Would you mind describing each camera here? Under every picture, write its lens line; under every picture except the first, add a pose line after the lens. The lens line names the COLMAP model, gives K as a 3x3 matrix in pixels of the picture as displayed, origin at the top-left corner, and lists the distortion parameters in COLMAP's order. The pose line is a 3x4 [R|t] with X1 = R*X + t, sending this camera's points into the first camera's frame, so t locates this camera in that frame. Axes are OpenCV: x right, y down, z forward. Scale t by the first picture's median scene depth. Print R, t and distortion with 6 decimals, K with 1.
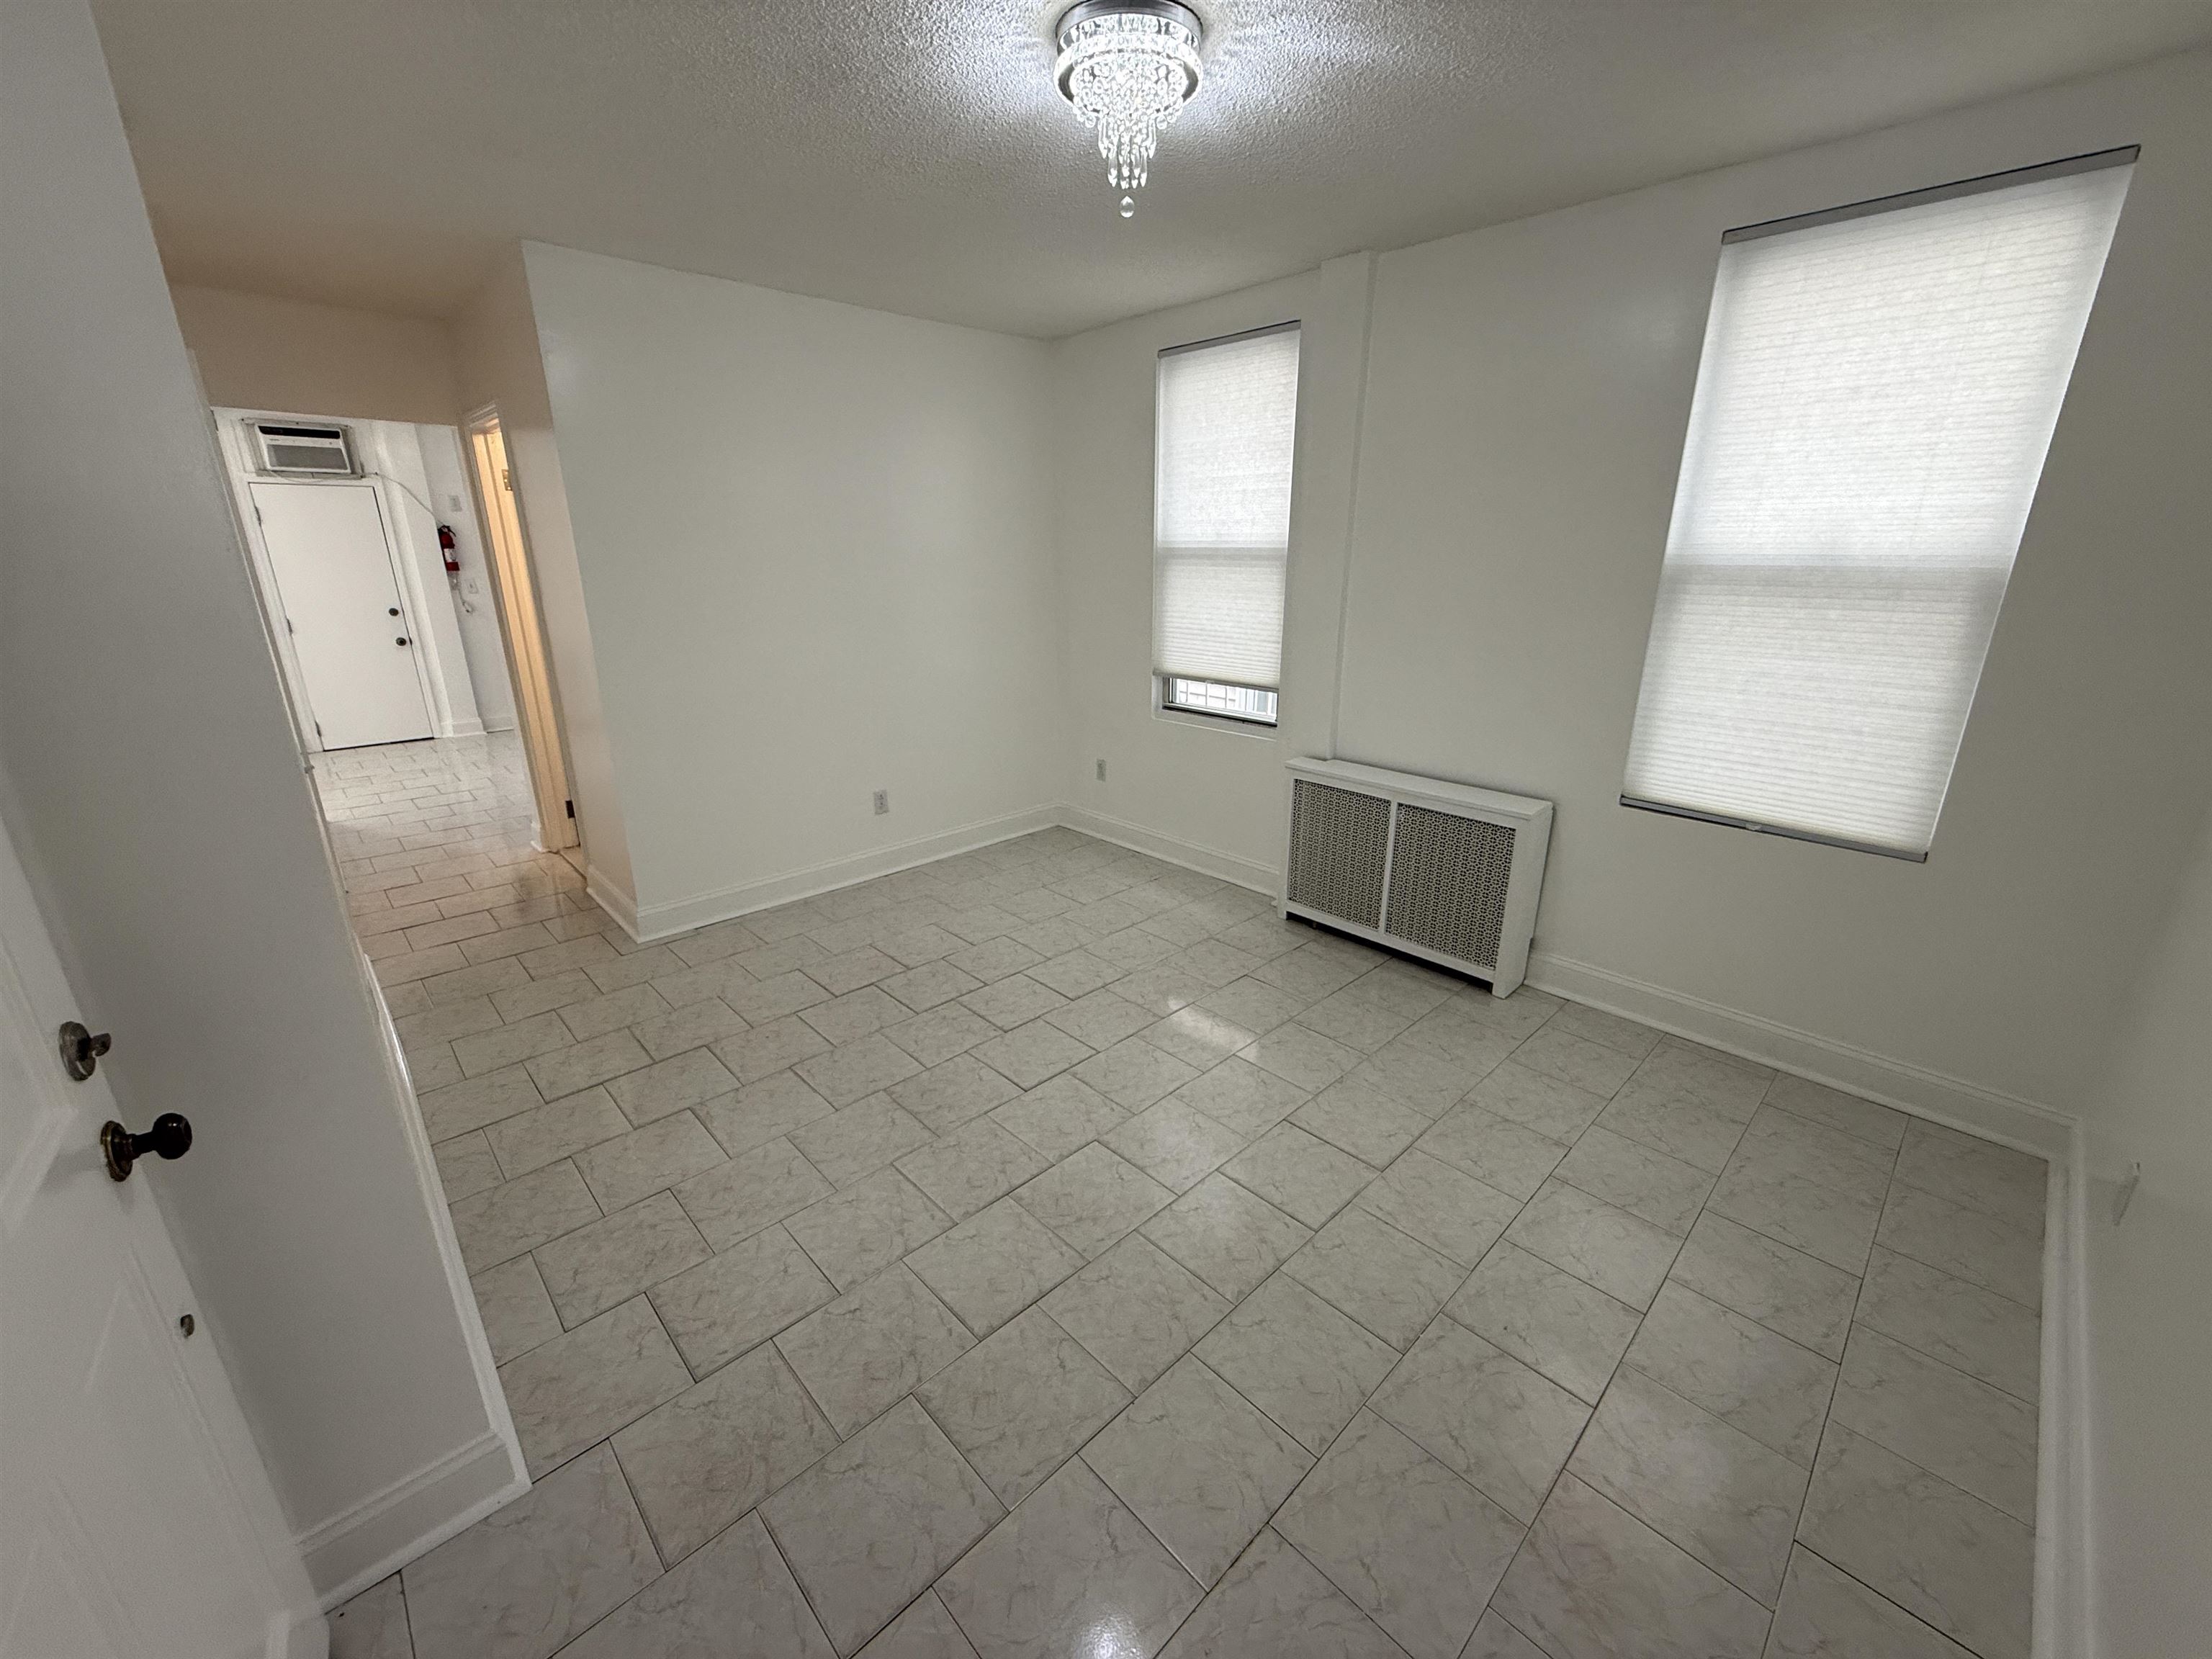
lens RADIAL K [[881.6, 0, 1100.4], [0, 881.6, 829.5], [0, 0, 1]] dist [0.001062, 0.000245]
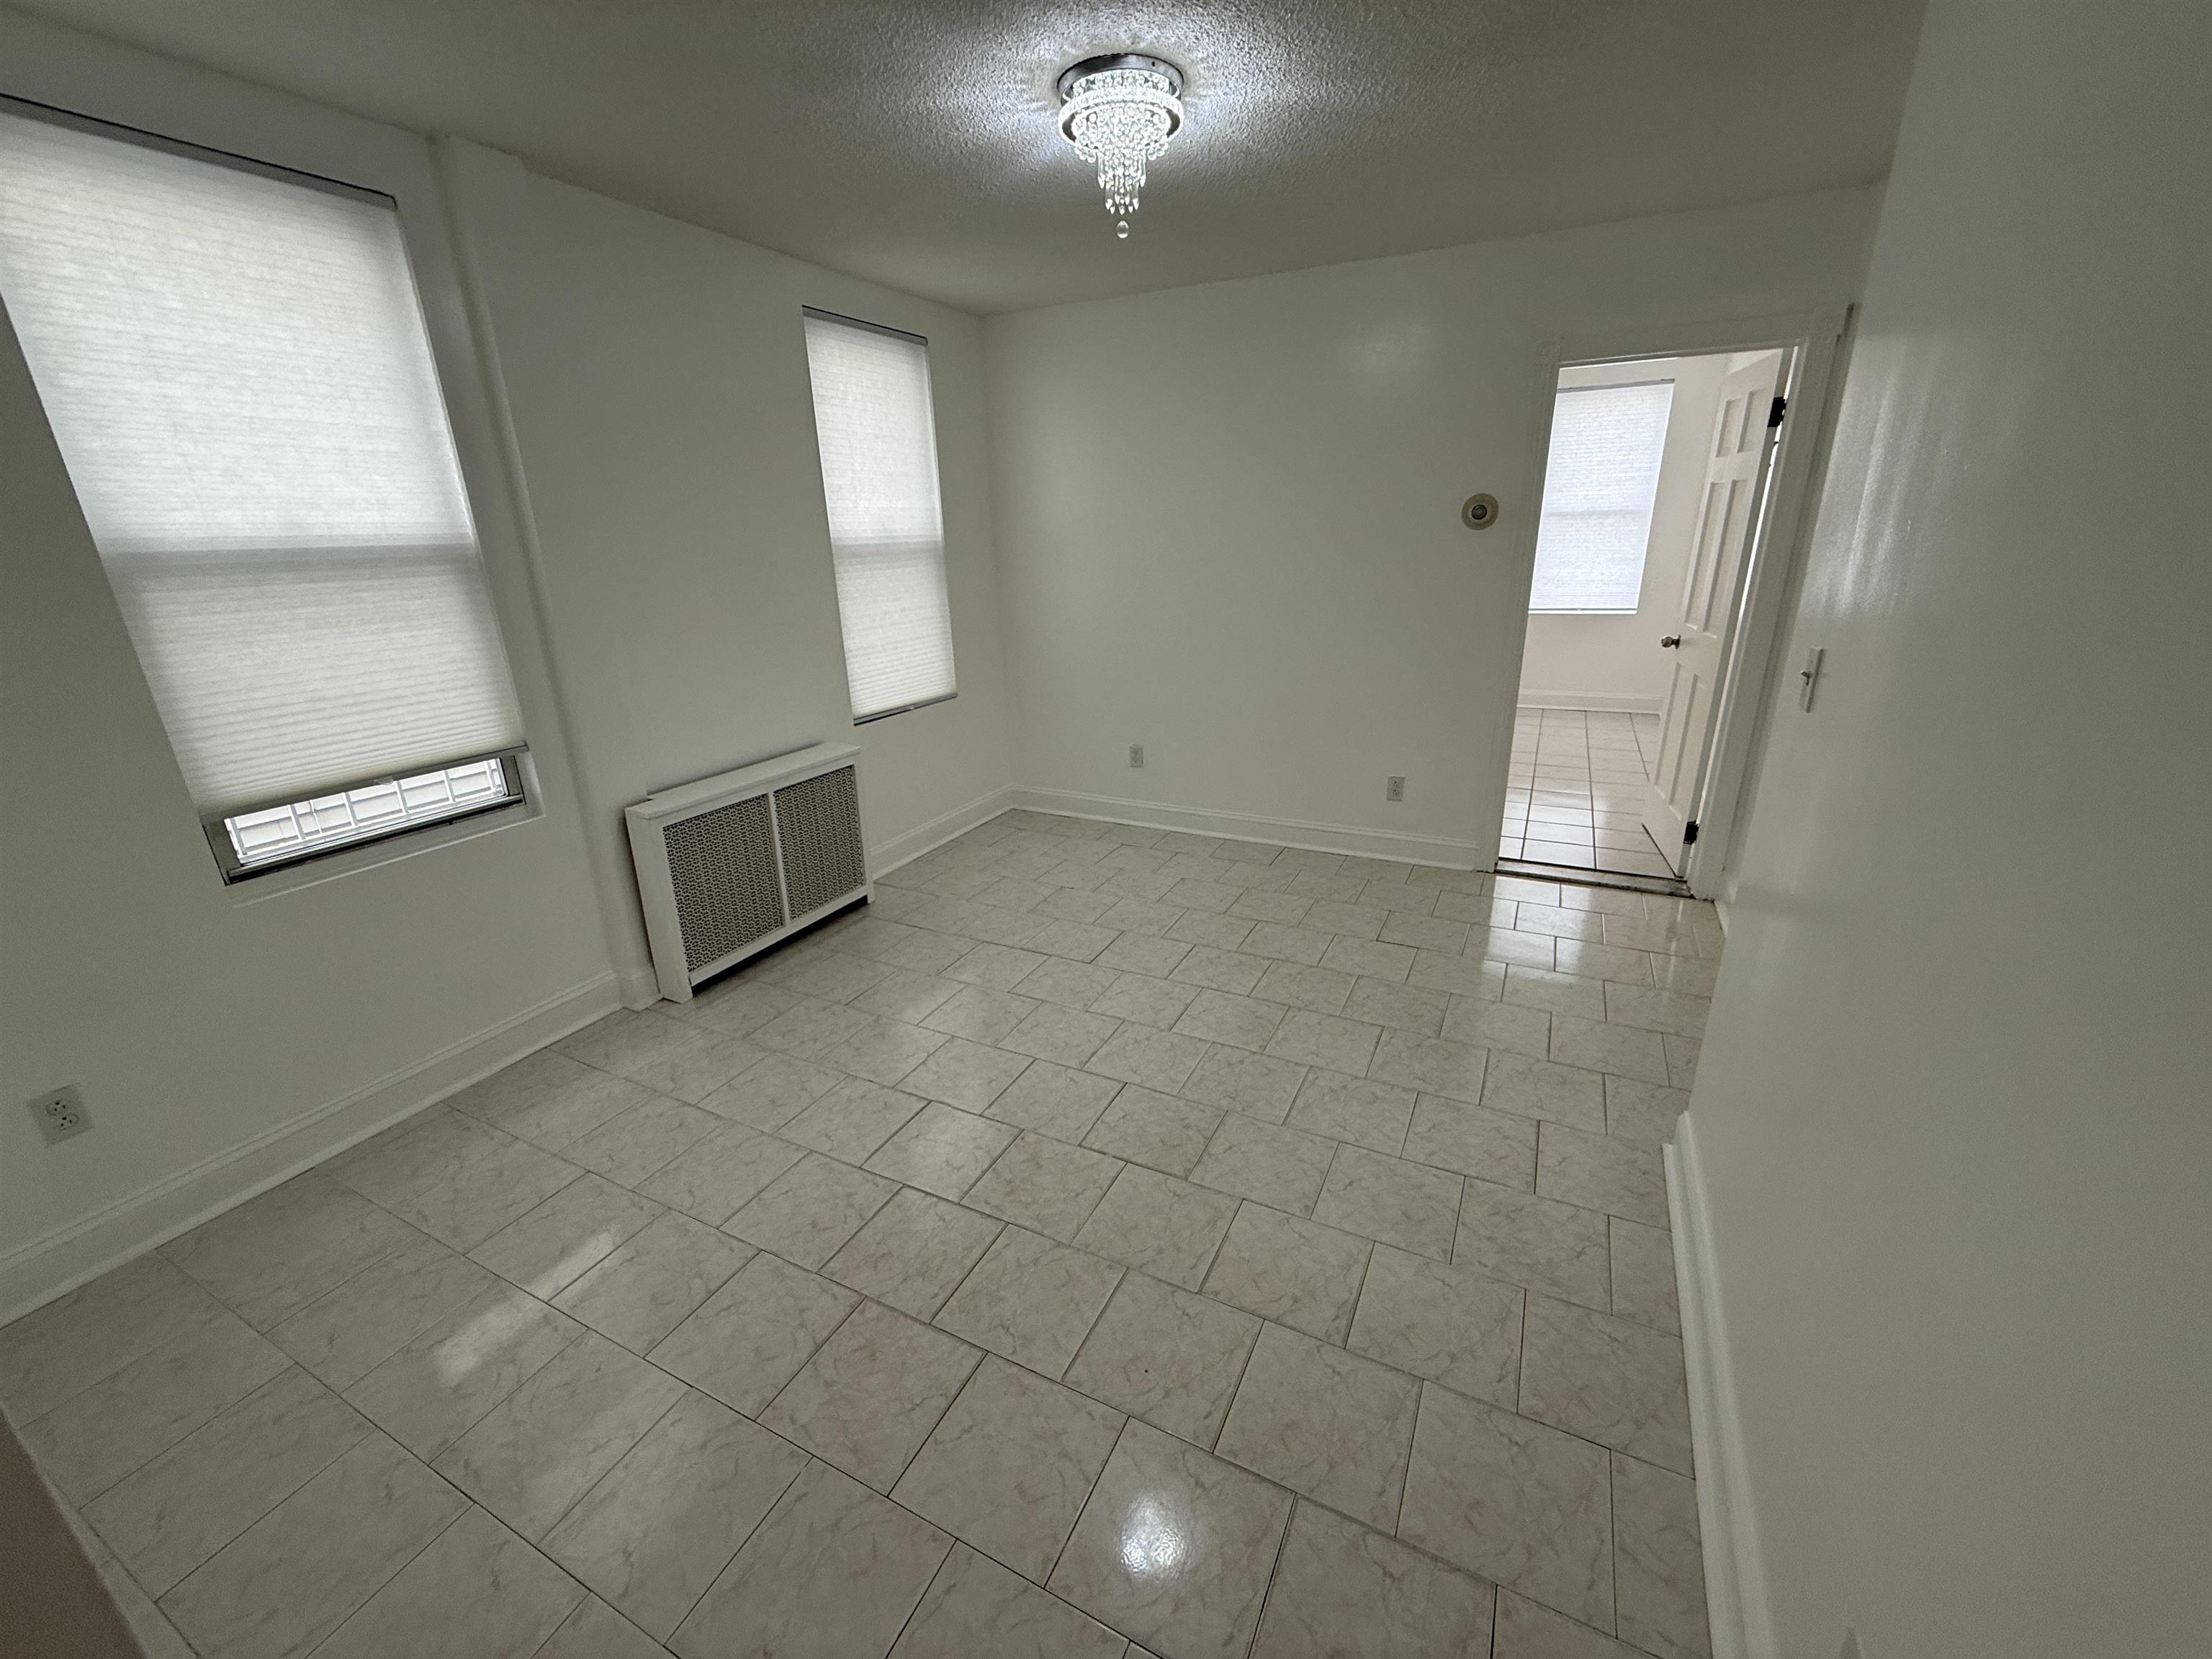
lens RADIAL K [[881.6, 0, 1100.4], [0, 881.6, 829.5], [0, 0, 1]] dist [0.001062, 0.000245]
pose [[-0.331237, -0.294899, 0.896279, -0.691553], [0.319370, 0.858794, 0.400594, -0.274321], [-0.887854, 0.418936, -0.190283, 0.874829]]
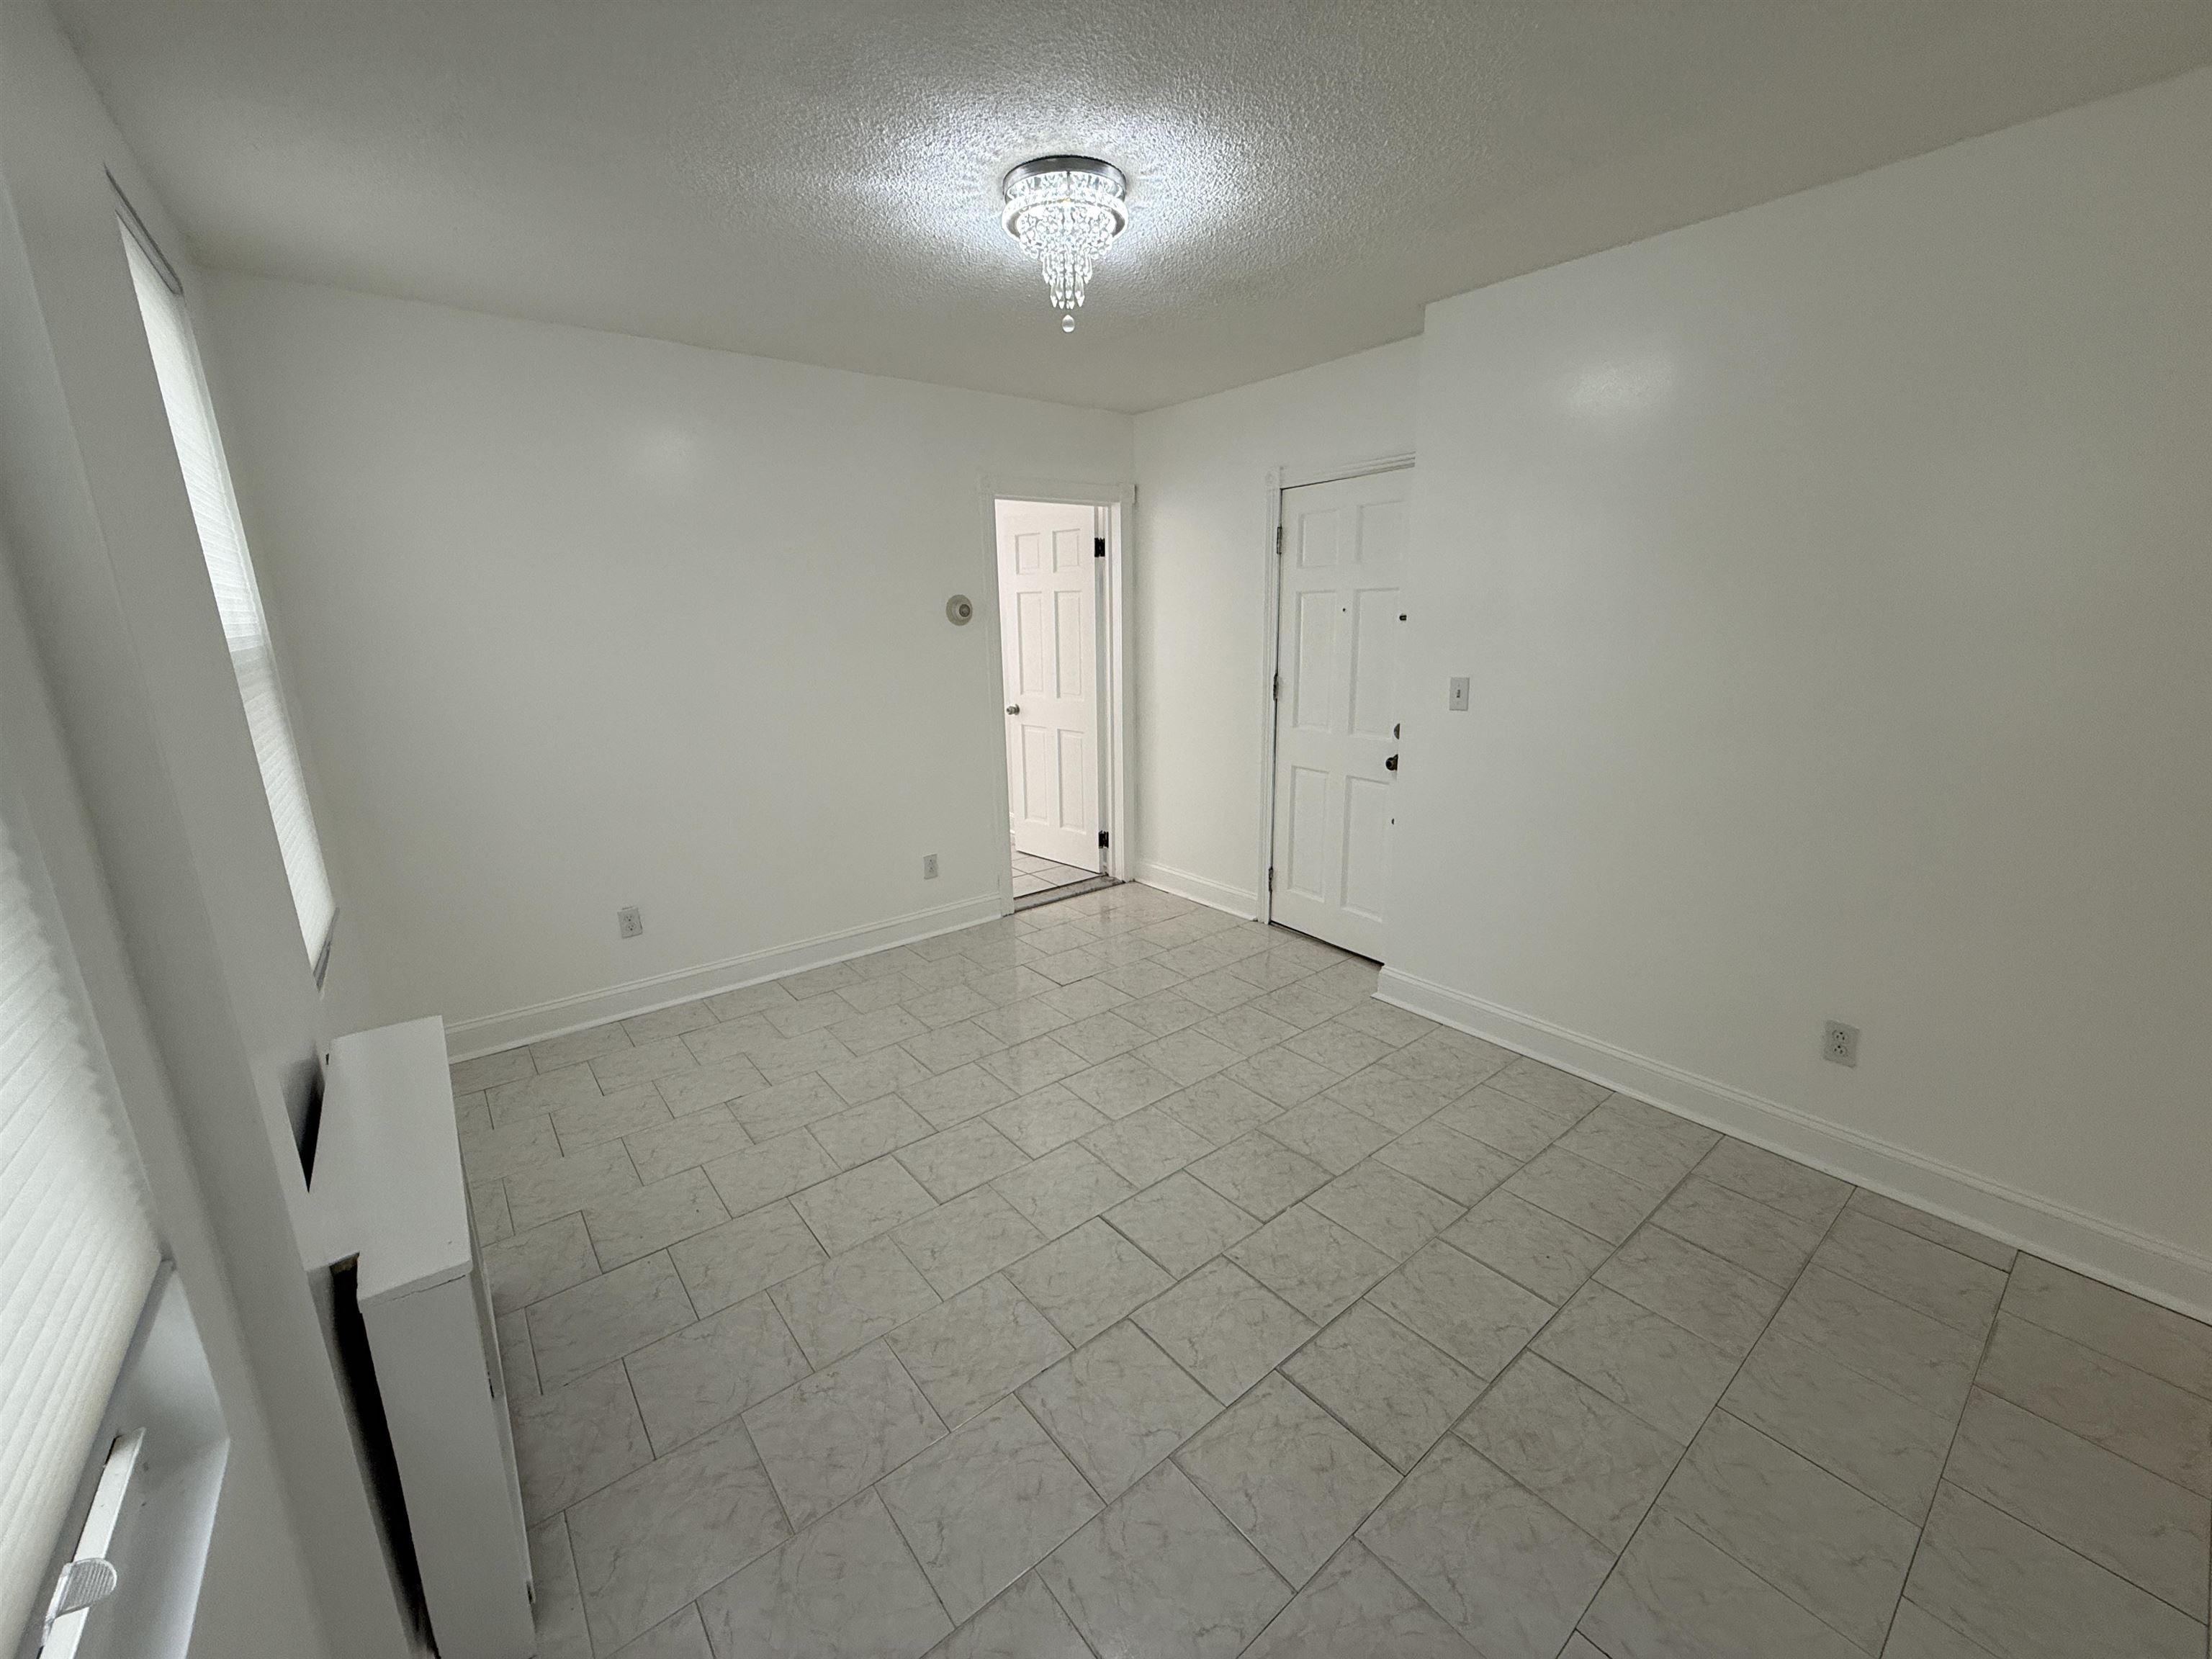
lens RADIAL K [[878.8, 0, 1104.9], [0, 878.8, 827.4], [0, 0, 1]] dist [0.000826, 0.000356]
pose [[-0.996078, -0.000383, 0.088479, -0.066999], [0.046796, 0.846406, 0.530479, -0.416395], [-0.075092, 0.532539, -0.843068, 1.286743]]
